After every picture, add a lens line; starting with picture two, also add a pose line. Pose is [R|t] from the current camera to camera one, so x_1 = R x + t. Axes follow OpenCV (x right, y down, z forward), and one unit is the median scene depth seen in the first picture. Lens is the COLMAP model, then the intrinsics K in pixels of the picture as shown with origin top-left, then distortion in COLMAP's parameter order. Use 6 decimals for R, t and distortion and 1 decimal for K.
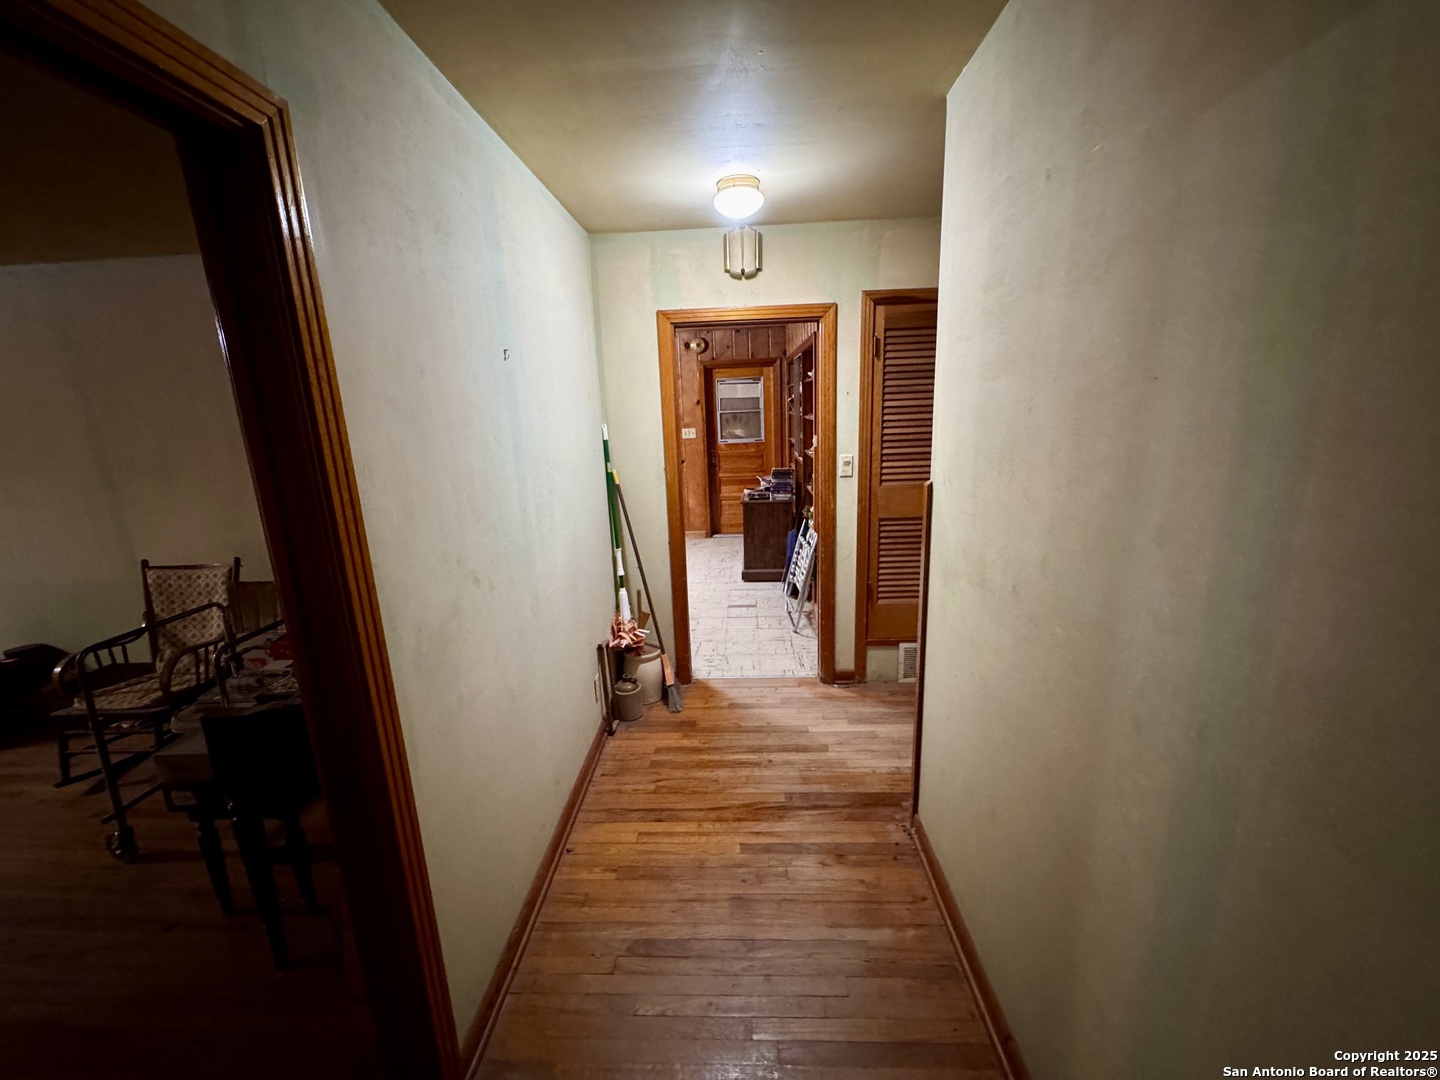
lens RADIAL K [[572.4, 0, 720.0], [0, 572.4, 540.0], [0, 0, 1]] dist [-0.000012, 0.000108]
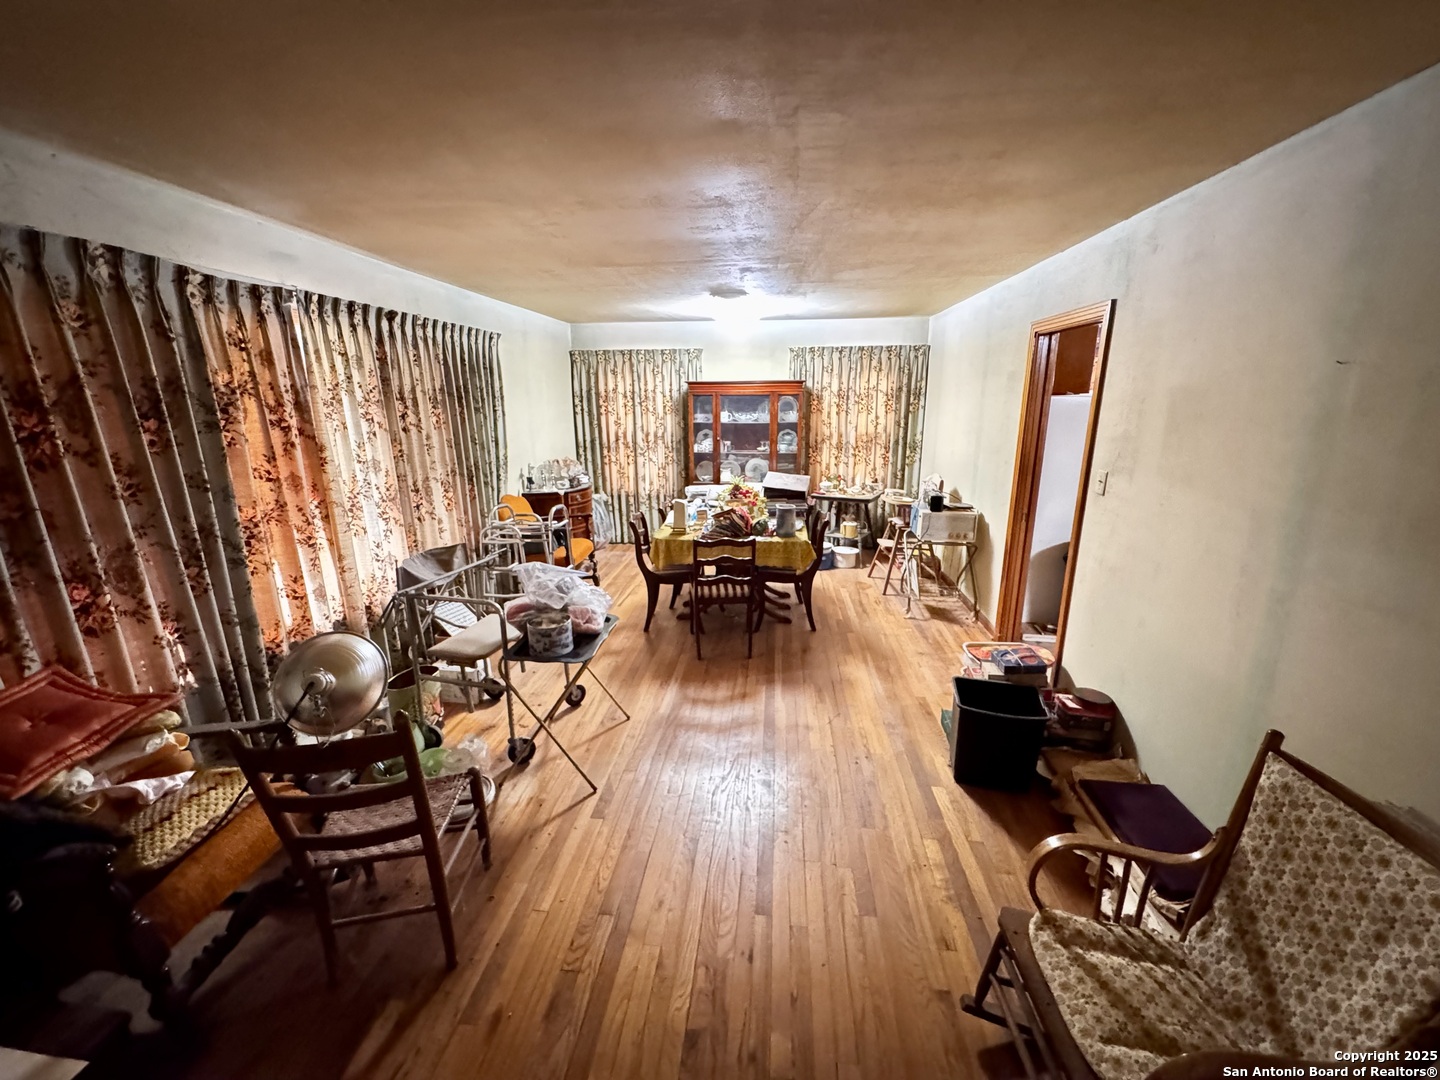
lens RADIAL K [[572.4, 0, 720.0], [0, 572.4, 540.0], [0, 0, 1]] dist [-0.000012, 0.000108]
pose [[-0.044825, 0.291243, -0.955598, -0.599054], [-0.215209, 0.931285, 0.293928, -0.145703], [0.975539, 0.218828, 0.020933, 0.528637]]
